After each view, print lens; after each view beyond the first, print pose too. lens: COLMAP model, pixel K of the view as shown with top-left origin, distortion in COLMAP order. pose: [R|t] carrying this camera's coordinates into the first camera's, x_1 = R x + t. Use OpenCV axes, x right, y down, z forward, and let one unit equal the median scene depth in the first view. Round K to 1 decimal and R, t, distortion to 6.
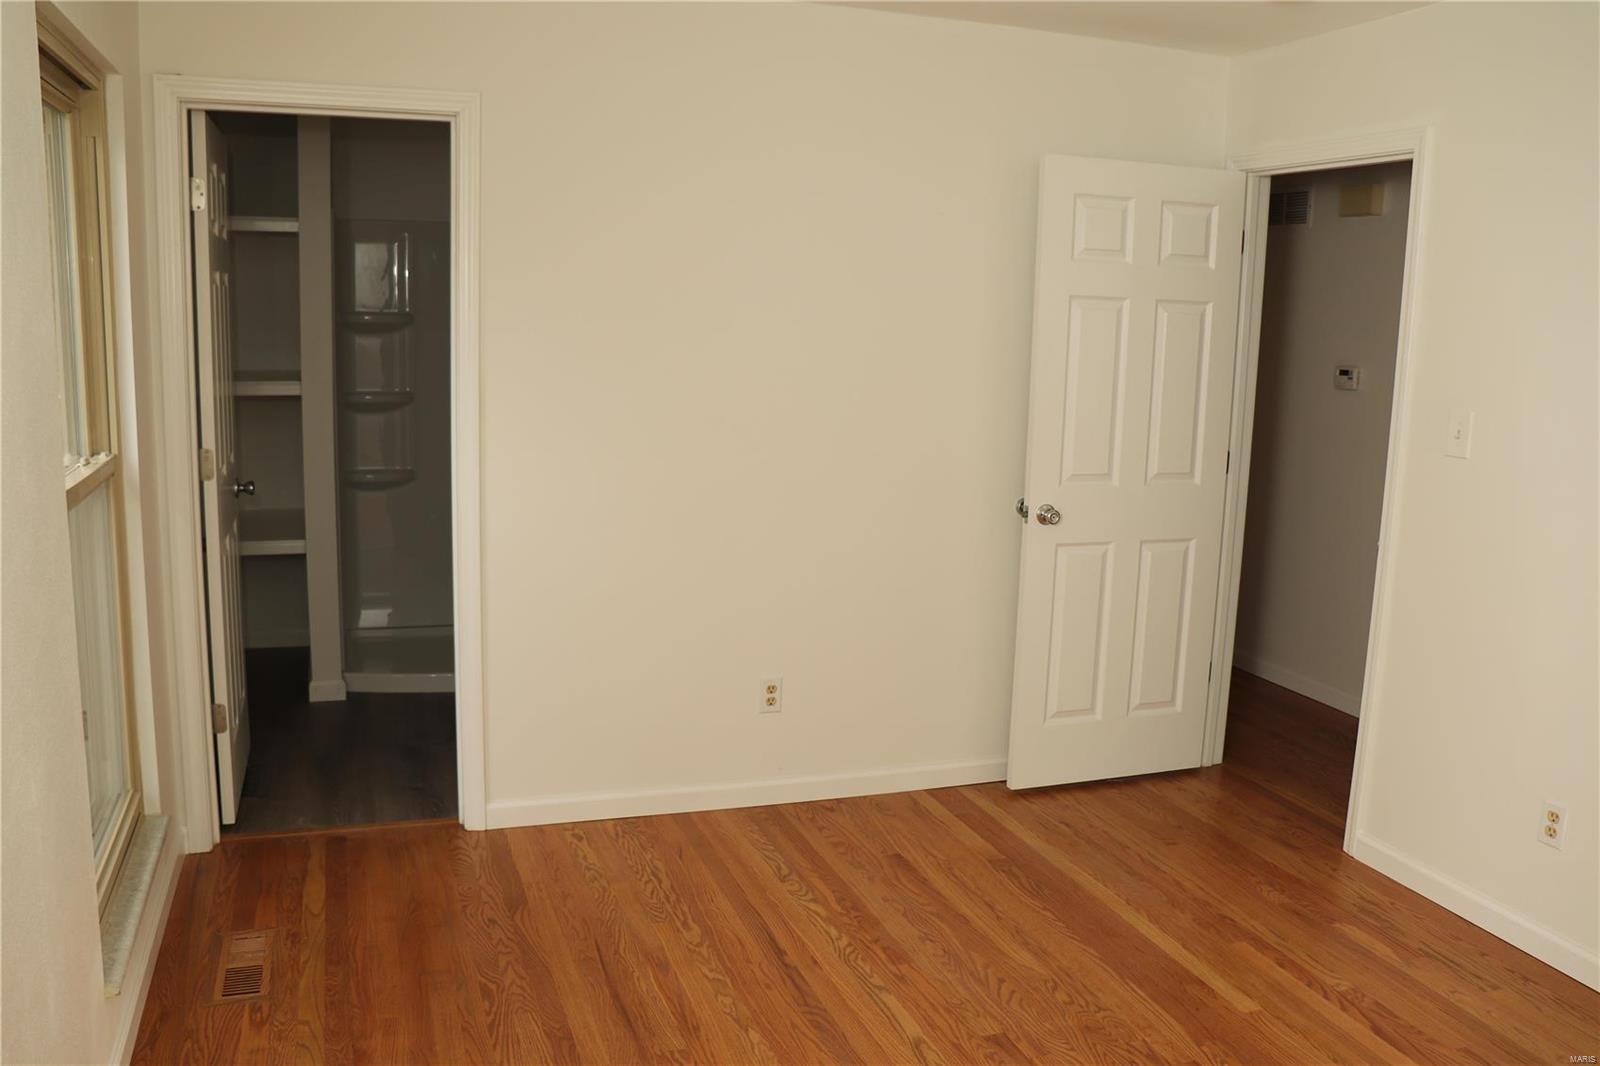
lens RADIAL K [[1303.1, 0, 800.0], [0, 1303.1, 533.0], [0, 0, 1]] dist [-0.173915, 0.143276]
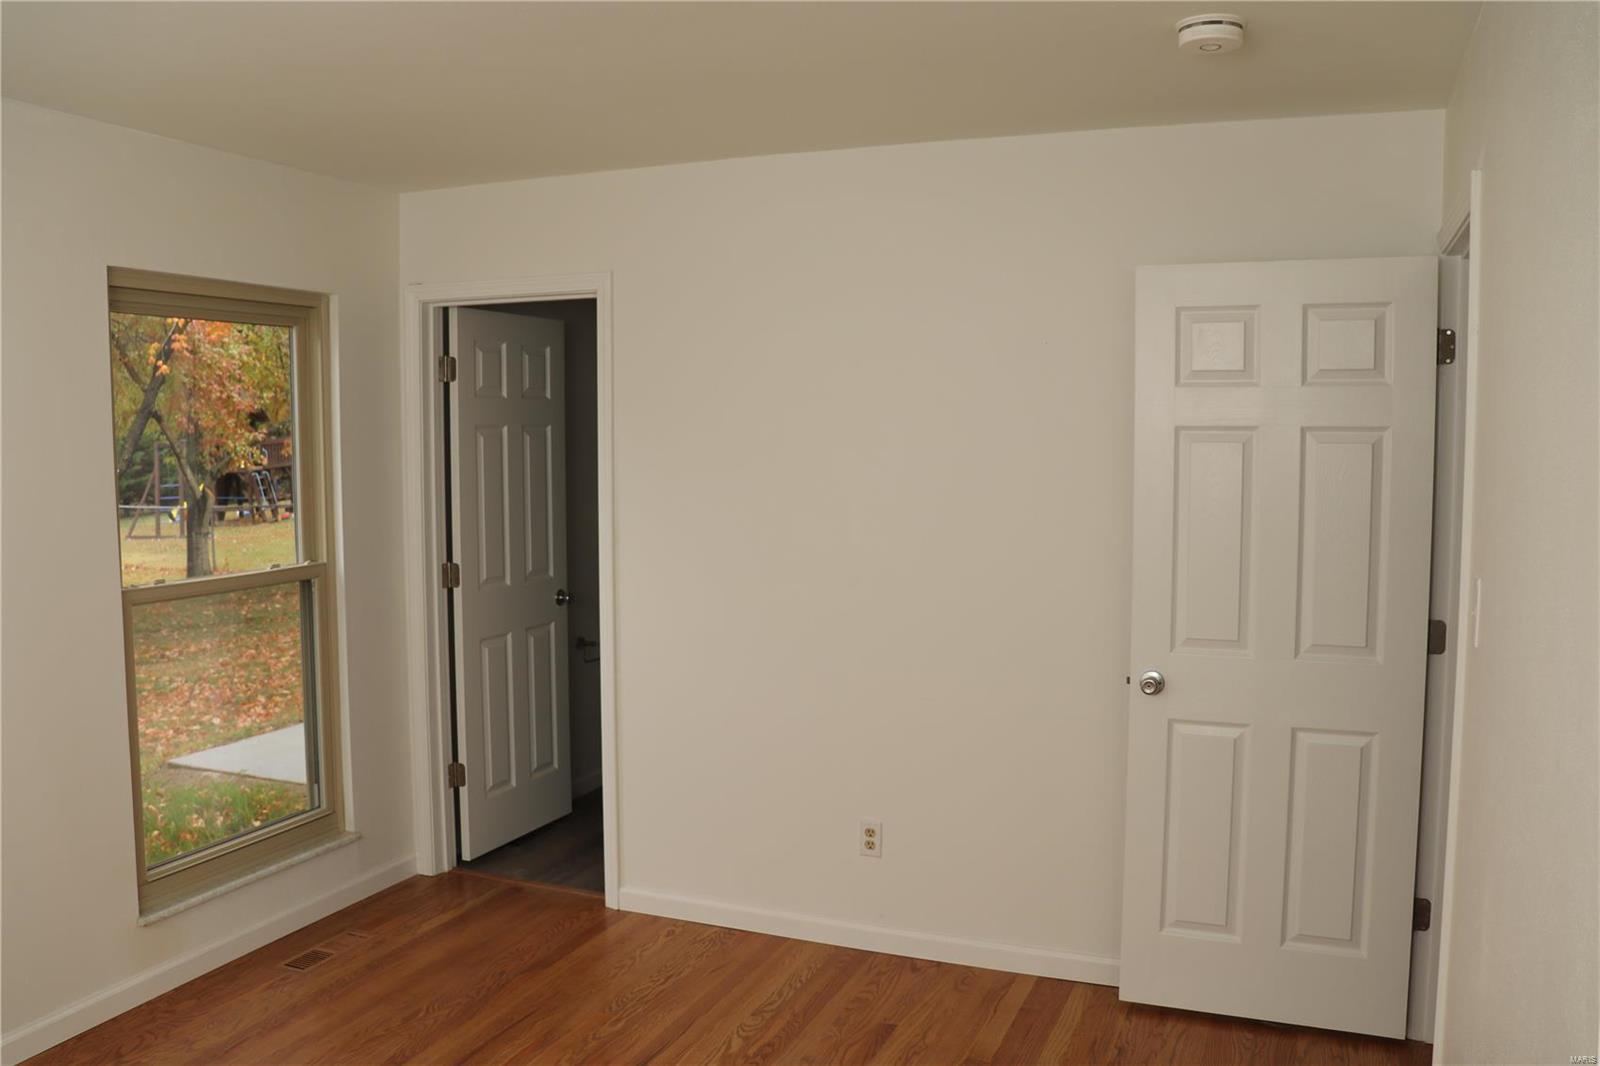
lens RADIAL K [[1303.1, 0, 800.0], [0, 1303.1, 533.0], [0, 0, 1]] dist [-0.173915, 0.143276]
pose [[0.750359, 0.022926, -0.660633, 0.602368], [-0.090530, 0.993546, -0.068348, -0.035218], [0.654802, 0.111093, 0.747592, 0.215918]]
